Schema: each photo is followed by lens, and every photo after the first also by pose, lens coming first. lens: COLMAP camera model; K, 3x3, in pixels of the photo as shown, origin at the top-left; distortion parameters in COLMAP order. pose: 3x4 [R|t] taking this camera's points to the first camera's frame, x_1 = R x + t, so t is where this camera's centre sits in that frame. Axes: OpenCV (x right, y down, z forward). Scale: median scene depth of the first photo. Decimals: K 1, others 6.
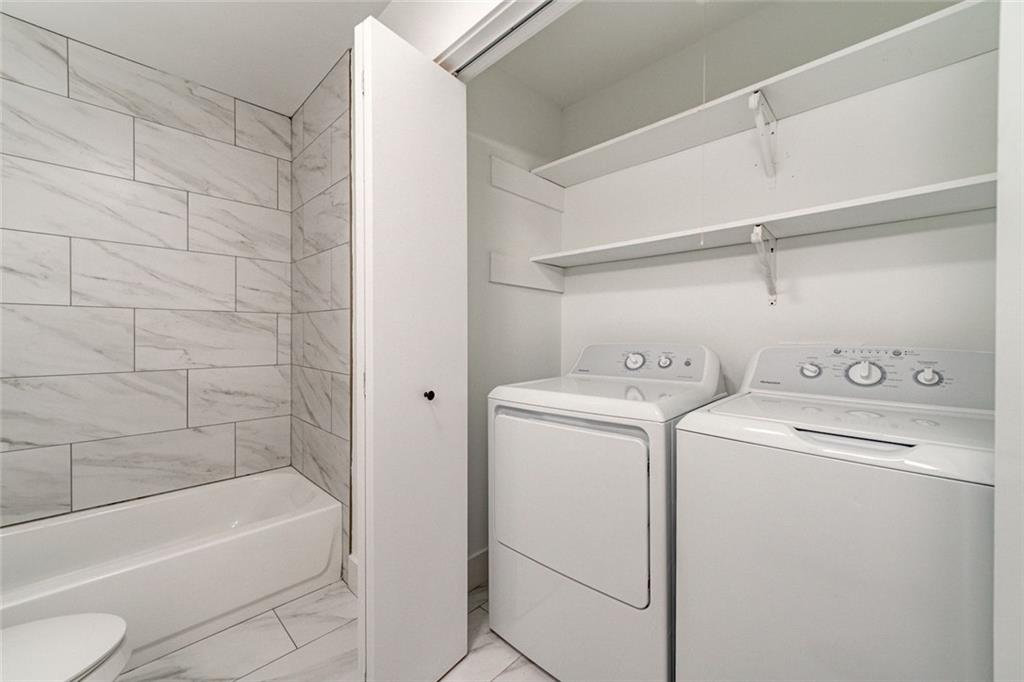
lens RADIAL K [[370.8, 0, 517.2], [0, 370.8, 334.6], [0, 0, 1]] dist [0.003357, -0.000191]
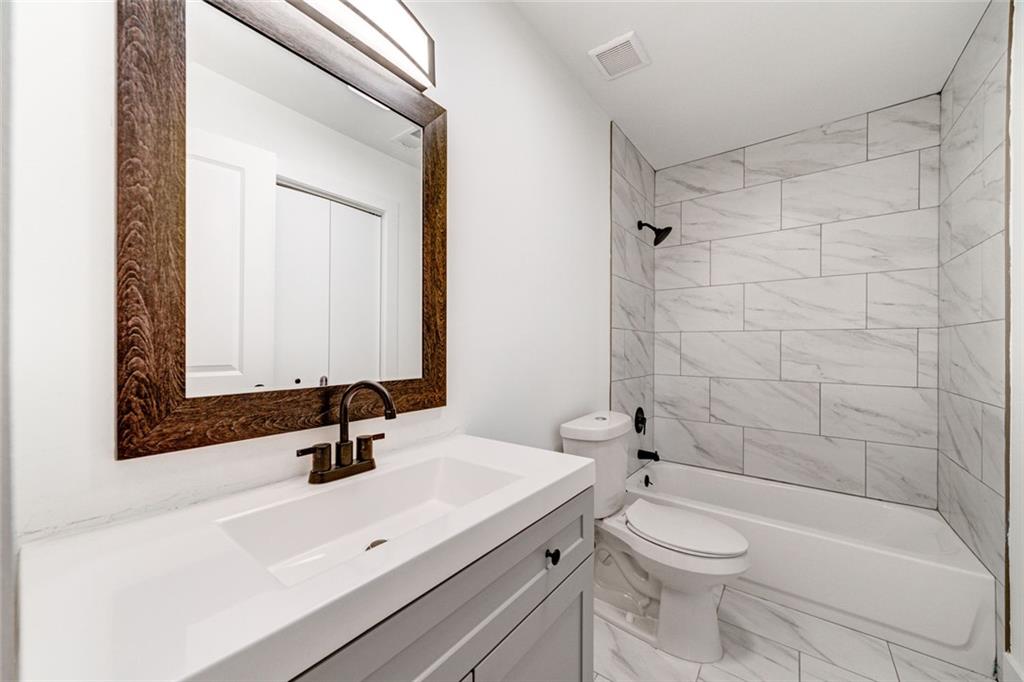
lens RADIAL K [[370.8, 0, 510.9], [0, 370.8, 344.9], [0, 0, 1]] dist [0.003357, -0.000191]
pose [[0.102276, -0.008943, -0.994716, 0.133551], [-0.008669, 0.999914, -0.009881, -0.001398], [0.994718, 0.009634, 0.102189, -0.041597]]
